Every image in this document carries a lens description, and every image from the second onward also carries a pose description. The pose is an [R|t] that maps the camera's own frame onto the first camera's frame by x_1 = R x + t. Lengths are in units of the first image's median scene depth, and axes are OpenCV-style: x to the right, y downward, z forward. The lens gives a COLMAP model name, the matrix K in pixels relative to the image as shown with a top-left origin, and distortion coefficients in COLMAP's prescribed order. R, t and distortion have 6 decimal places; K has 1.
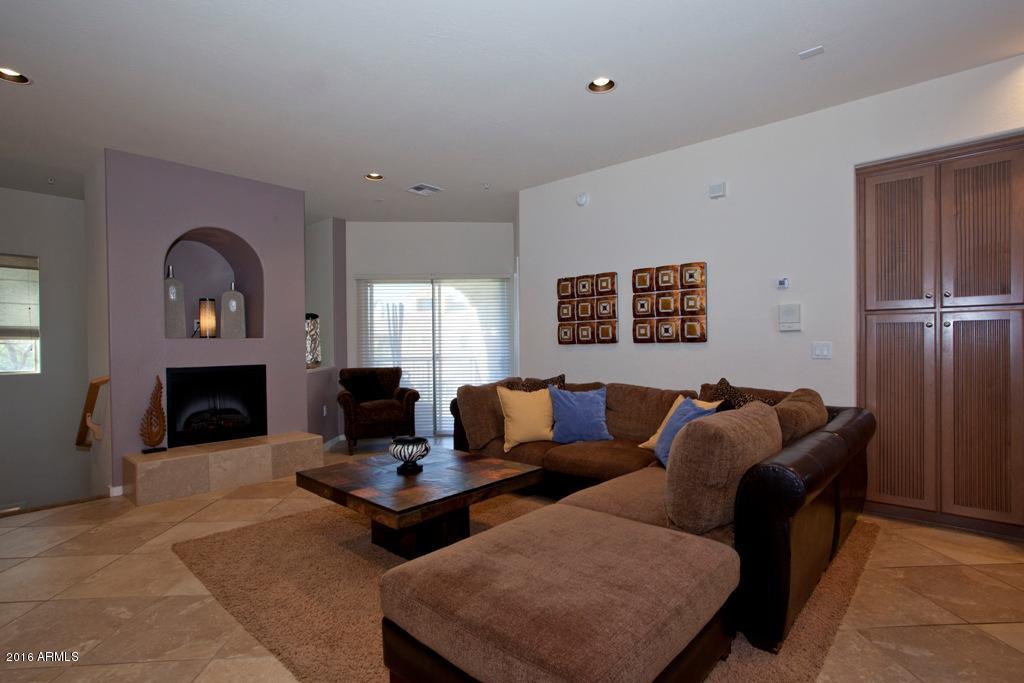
lens RADIAL K [[505.2, 0, 518.7], [0, 505.2, 349.5], [0, 0, 1]] dist [-0.019344, 0.000720]
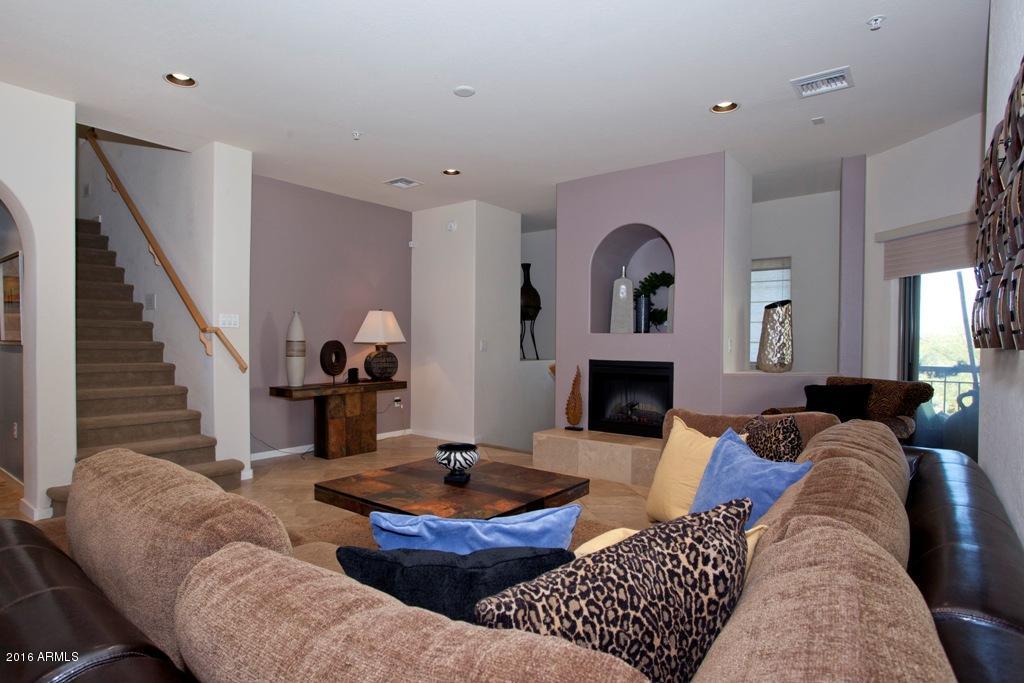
lens RADIAL K [[524.6, 0, 506.4], [0, 524.6, 359.6], [0, 0, 1]] dist [-0.023939, 0.000829]
pose [[0.057517, 0.041993, -0.997461, 0.467988], [-0.013928, 0.999052, 0.041256, -0.009740], [0.998247, 0.011519, 0.058048, 0.726843]]
